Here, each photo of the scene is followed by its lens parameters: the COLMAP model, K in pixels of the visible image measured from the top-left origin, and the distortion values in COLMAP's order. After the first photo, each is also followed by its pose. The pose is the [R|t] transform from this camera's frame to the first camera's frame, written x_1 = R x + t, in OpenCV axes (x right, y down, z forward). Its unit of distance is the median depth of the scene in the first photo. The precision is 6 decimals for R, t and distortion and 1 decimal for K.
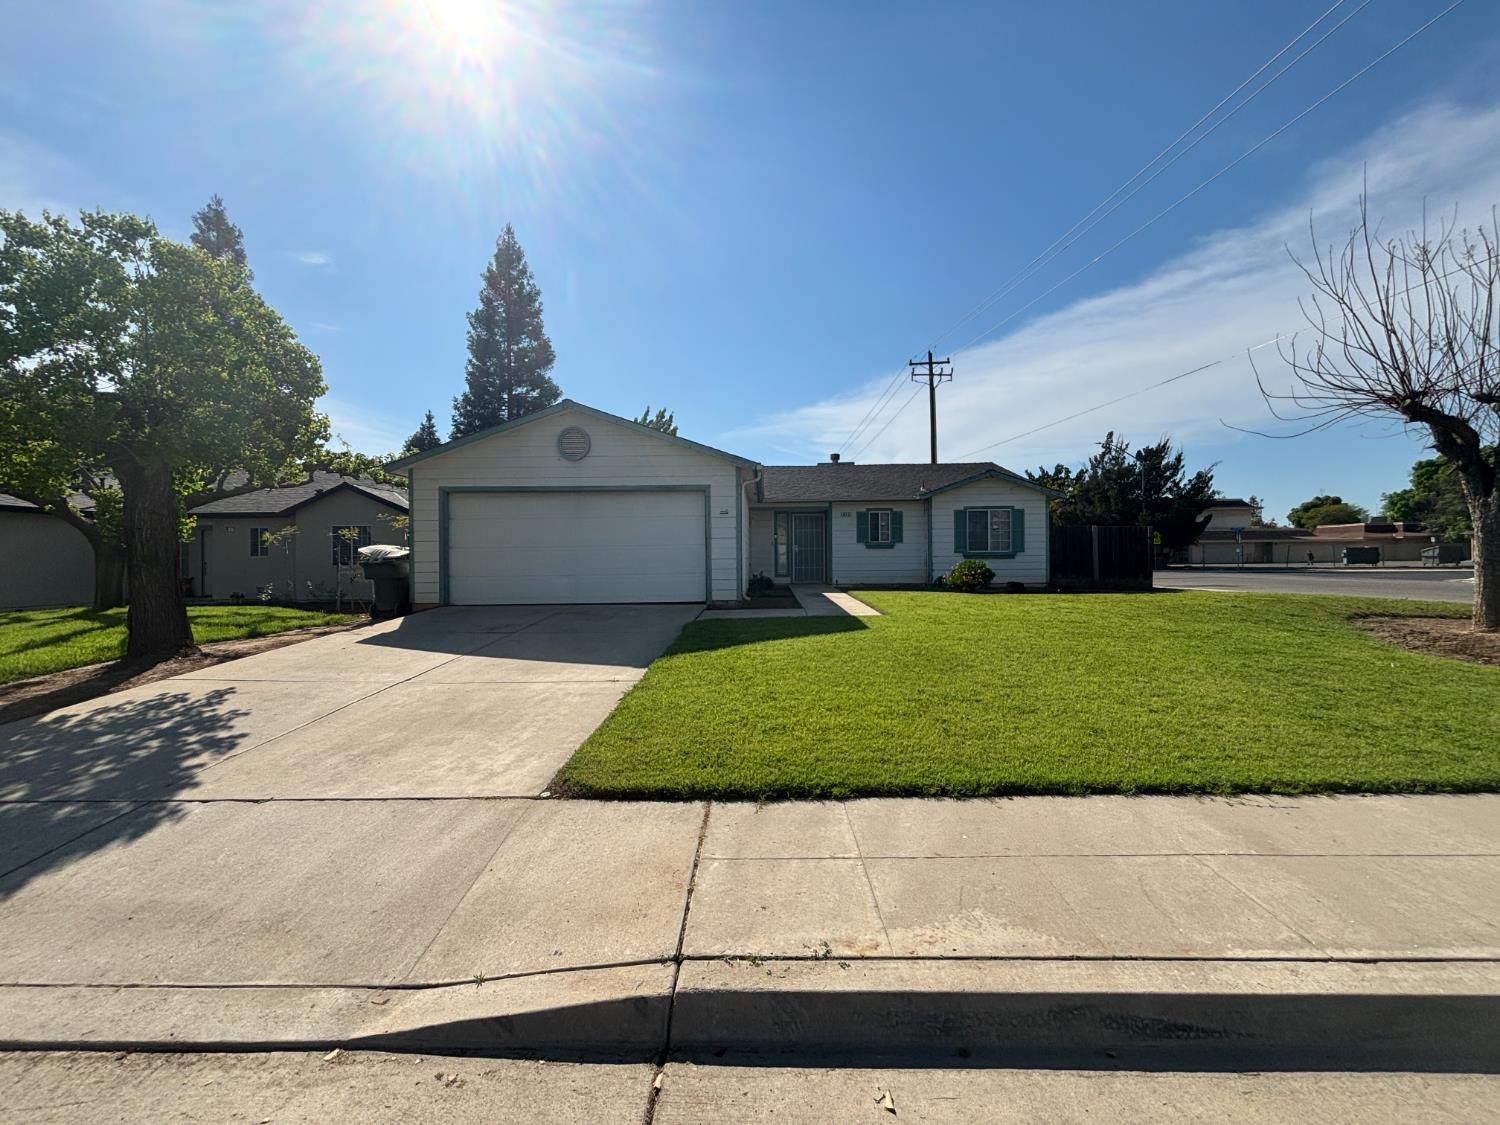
lens RADIAL K [[608.2, 0, 748.9], [0, 608.2, 558.8], [0, 0, 1]] dist [0.000832, 0.000593]
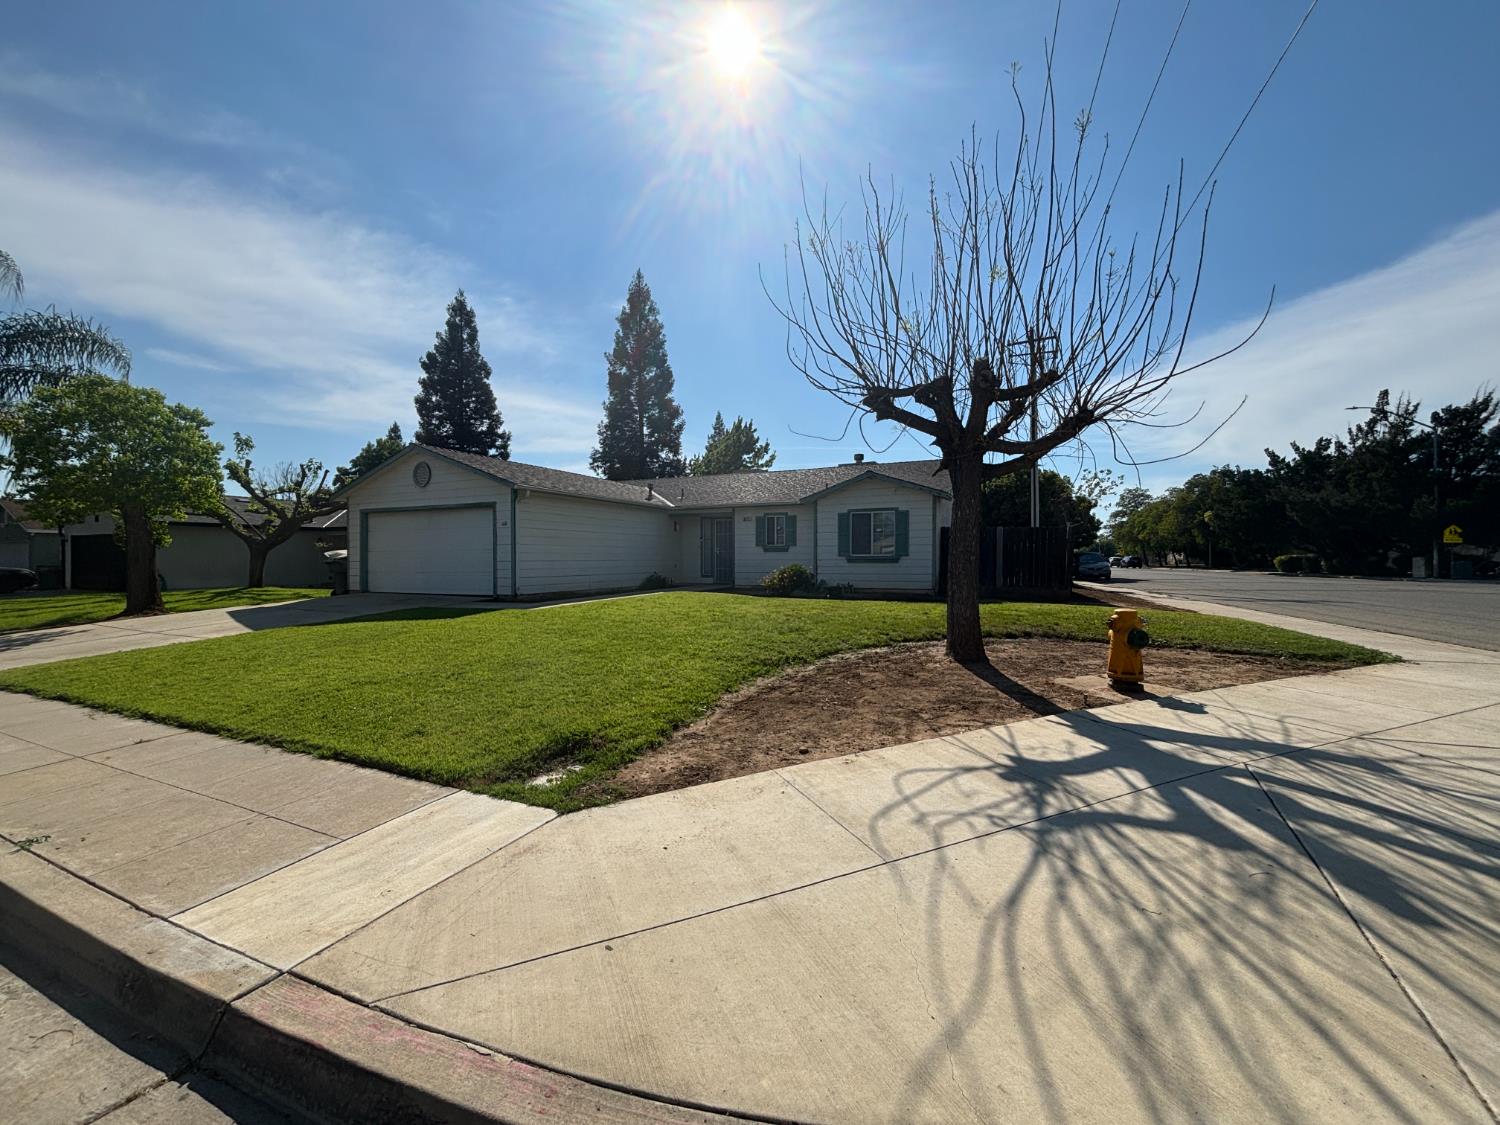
lens RADIAL K [[608.2, 0, 748.9], [0, 608.2, 558.8], [0, 0, 1]] dist [0.000832, 0.000593]
pose [[0.913002, 0.007481, -0.407887, 0.283471], [-0.006468, 0.999972, 0.003864, -0.004165], [0.407905, -0.000890, 0.913024, 0.021384]]
